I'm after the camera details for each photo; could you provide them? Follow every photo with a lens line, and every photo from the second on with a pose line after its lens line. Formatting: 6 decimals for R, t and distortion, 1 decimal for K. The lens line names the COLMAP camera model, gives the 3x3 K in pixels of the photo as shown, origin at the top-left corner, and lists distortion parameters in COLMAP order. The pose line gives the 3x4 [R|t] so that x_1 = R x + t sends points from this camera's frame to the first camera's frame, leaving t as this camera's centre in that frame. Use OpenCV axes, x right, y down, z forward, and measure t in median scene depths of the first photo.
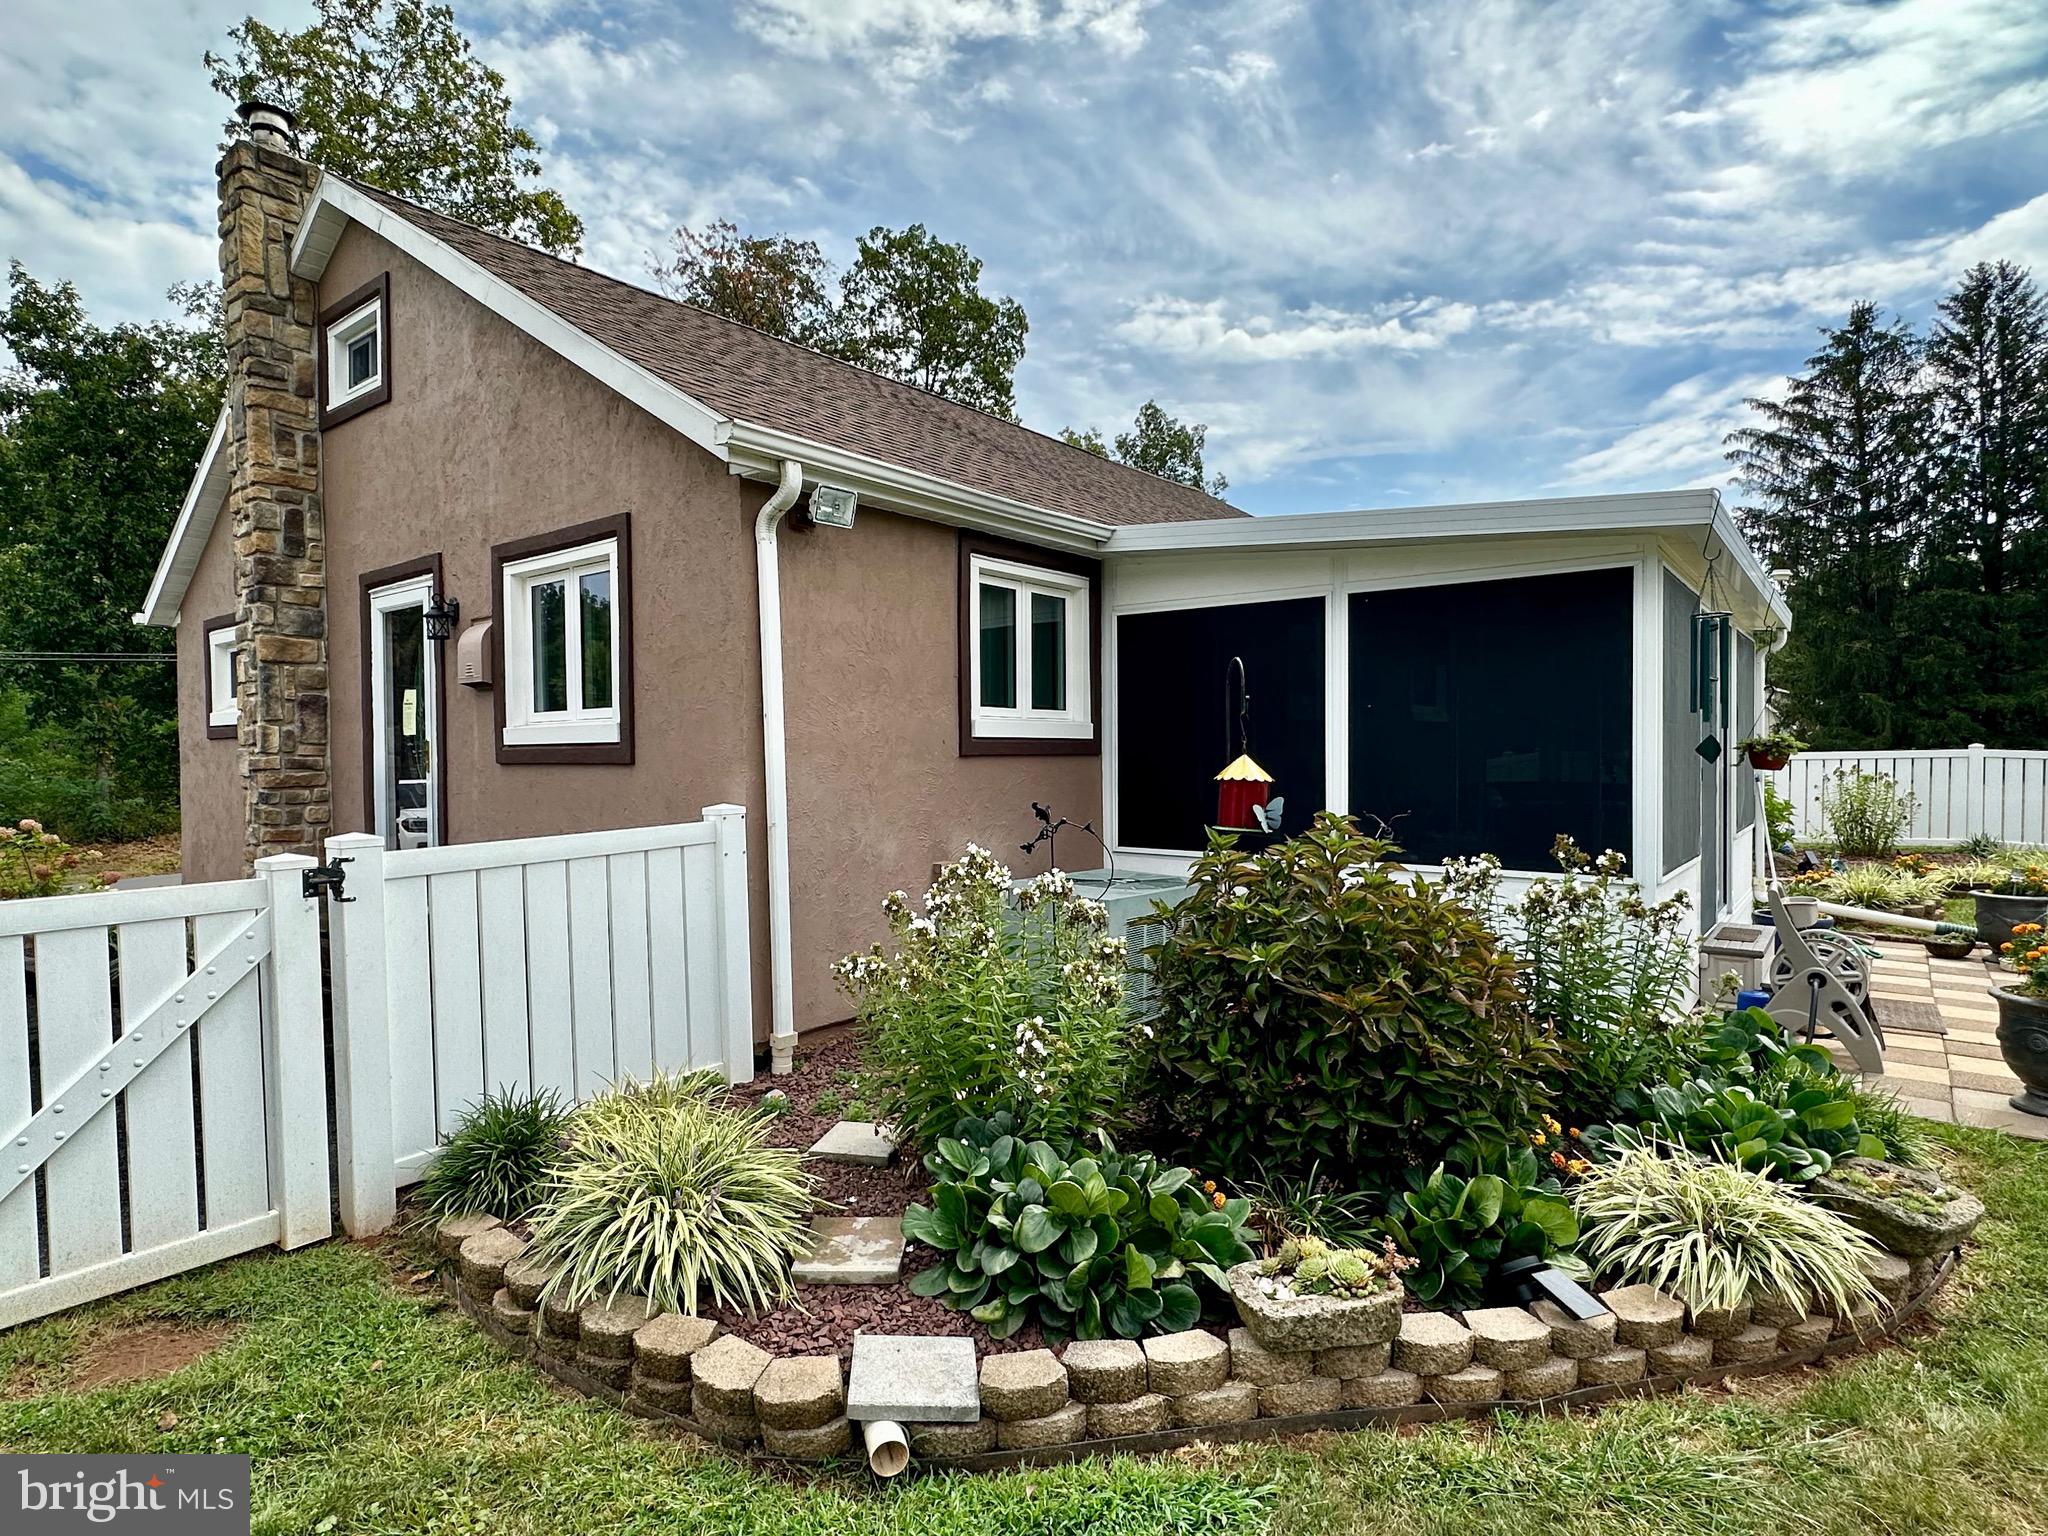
lens RADIAL K [[1086.2, 0, 985.2], [0, 1086.2, 763.0], [0, 0, 1]] dist [0.005634, 0.000348]
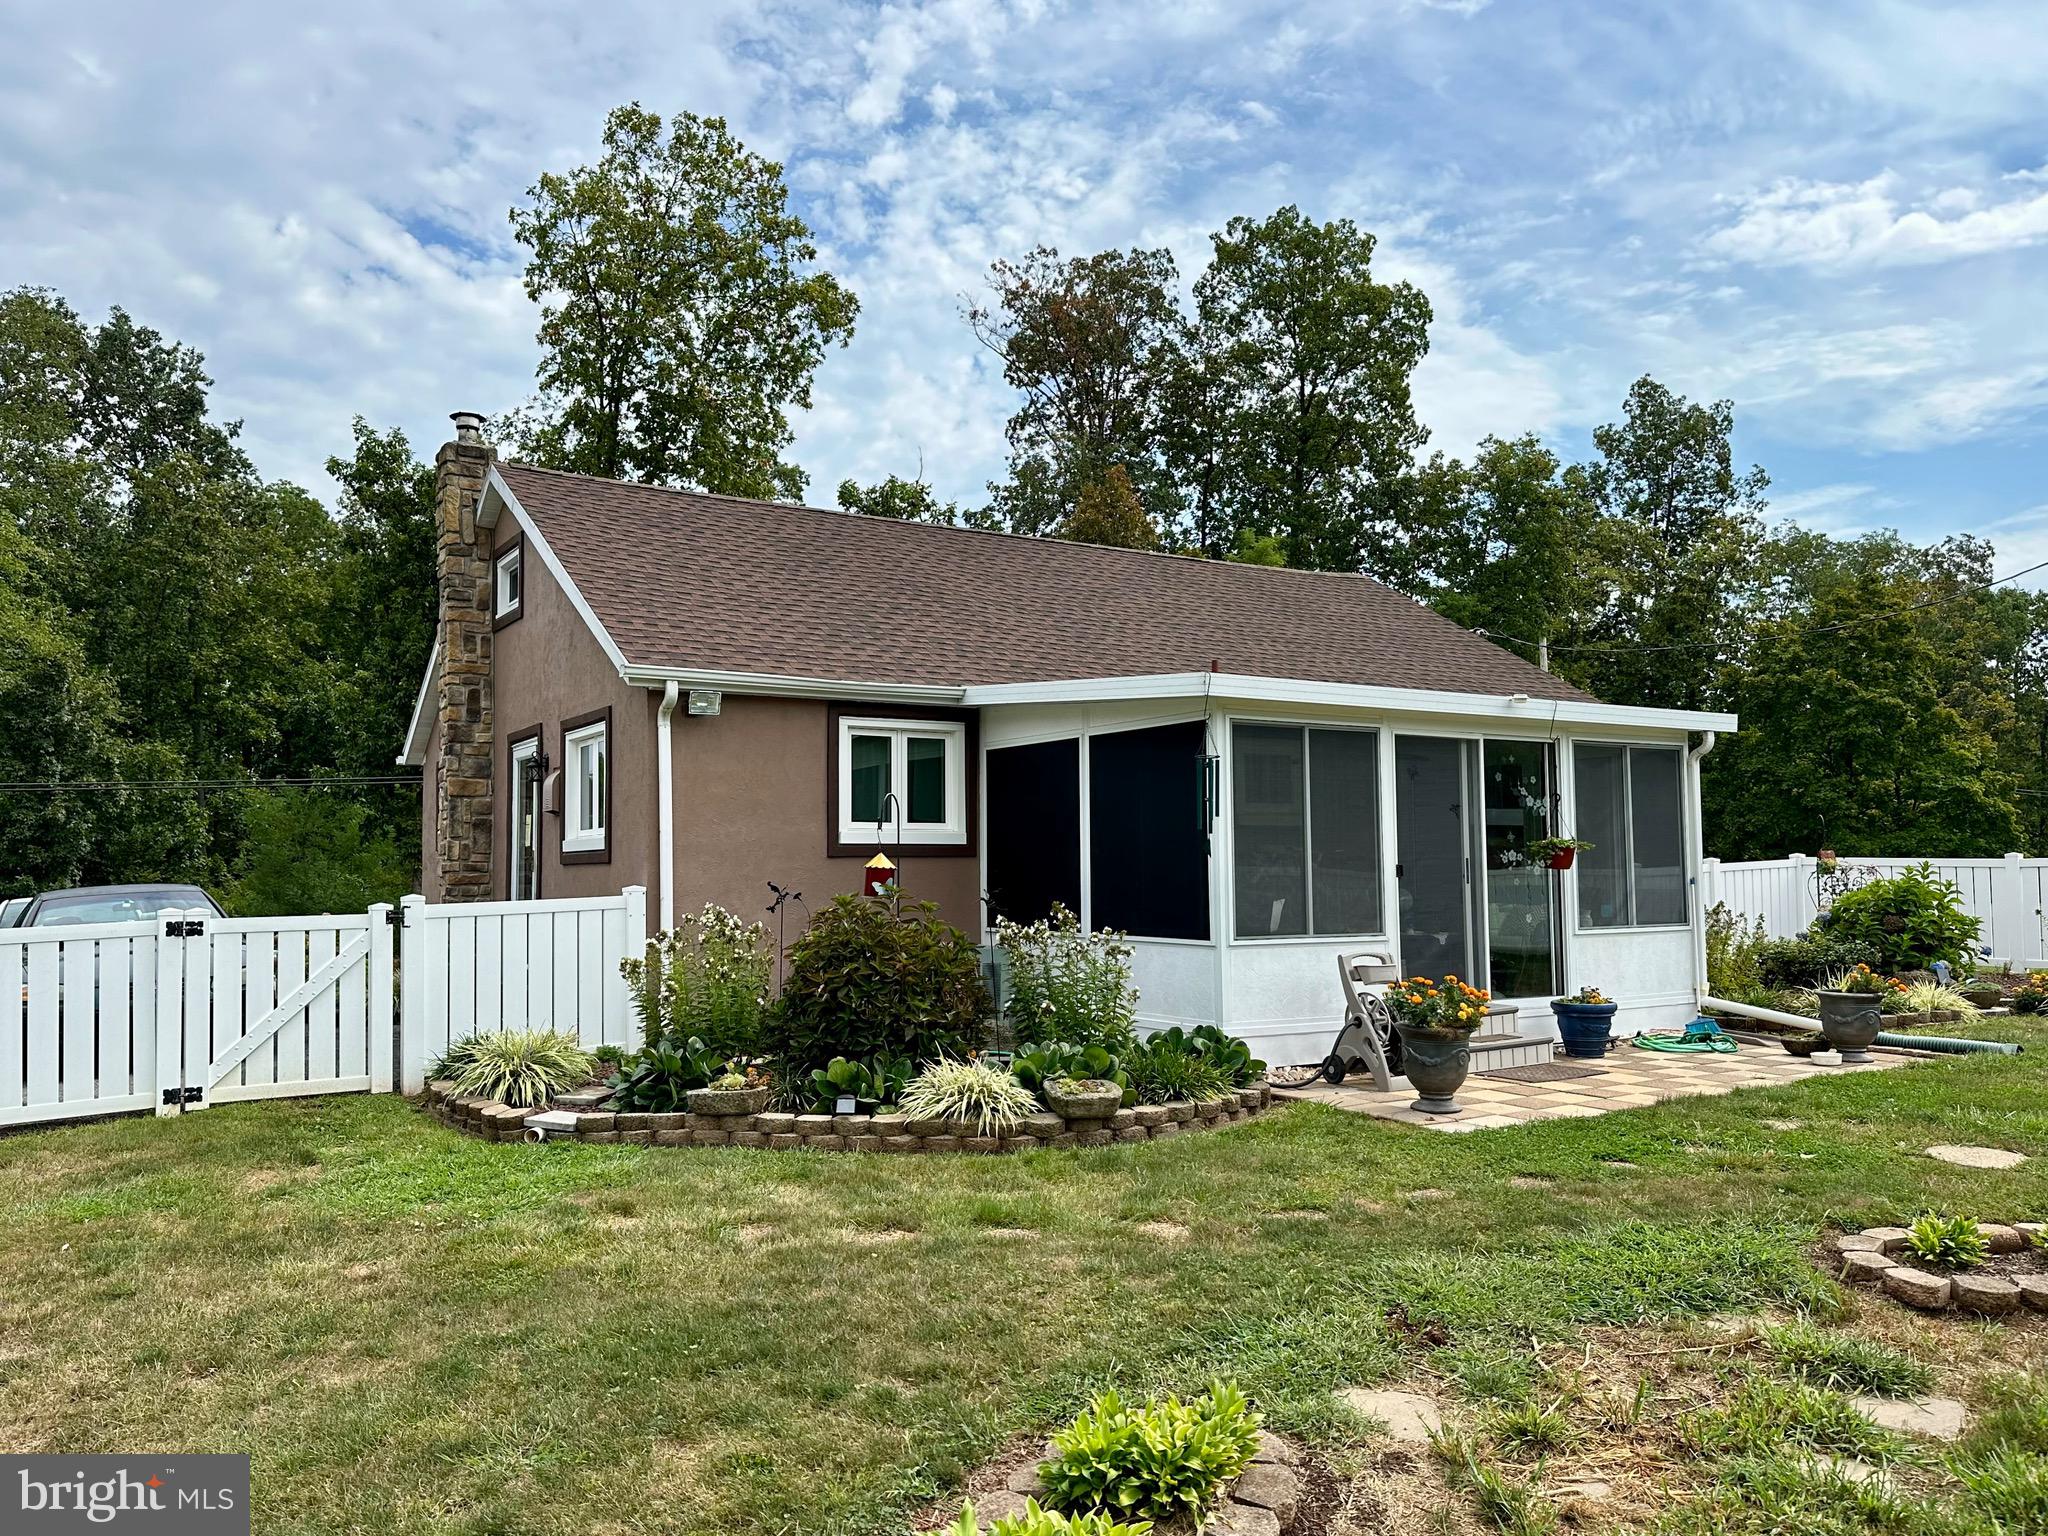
lens RADIAL K [[1486.6, 0, 1026.9], [0, 1486.6, 775.3], [0, 0, 1]] dist [0.043440, -0.002159]
pose [[0.950440, -0.023244, -0.310036, 0.662195], [0.000941, 0.997412, -0.071894, 0.021880], [0.310905, 0.068040, 0.948002, -0.628085]]
